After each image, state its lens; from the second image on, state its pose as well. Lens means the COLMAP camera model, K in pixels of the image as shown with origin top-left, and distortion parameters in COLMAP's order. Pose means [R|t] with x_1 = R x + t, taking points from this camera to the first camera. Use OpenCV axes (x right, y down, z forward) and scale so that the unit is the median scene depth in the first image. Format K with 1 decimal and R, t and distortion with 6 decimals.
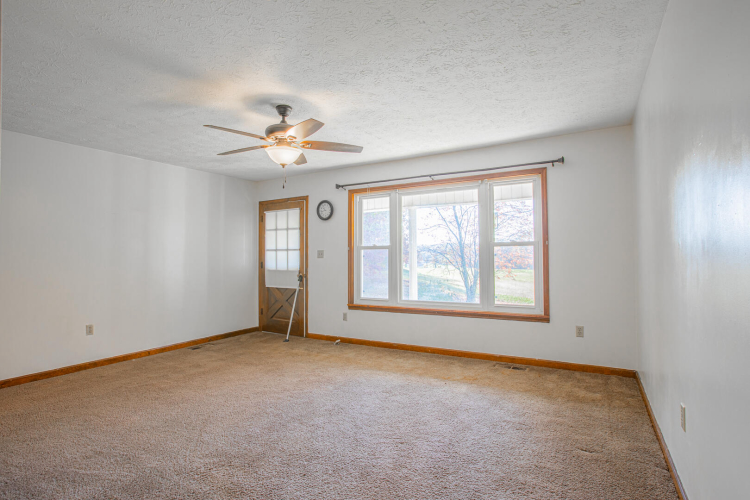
lens RADIAL K [[369.6, 0, 373.9], [0, 369.6, 253.1], [0, 0, 1]] dist [-0.007364, 0.001168]
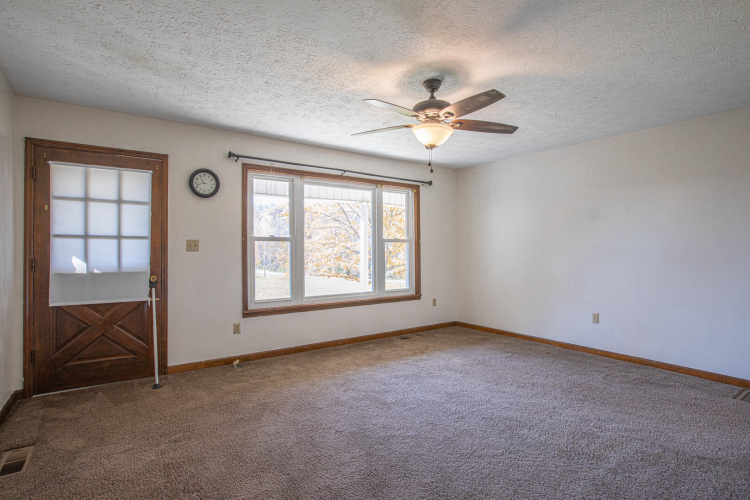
lens RADIAL K [[369.6, 0, 370.7], [0, 369.6, 251.1], [0, 0, 1]] dist [-0.007364, 0.001168]
pose [[0.449575, 0.006540, 0.893219, -0.632561], [-0.010490, 0.999943, -0.002042, 0.011232], [-0.893181, -0.008452, 0.449618, 0.414093]]
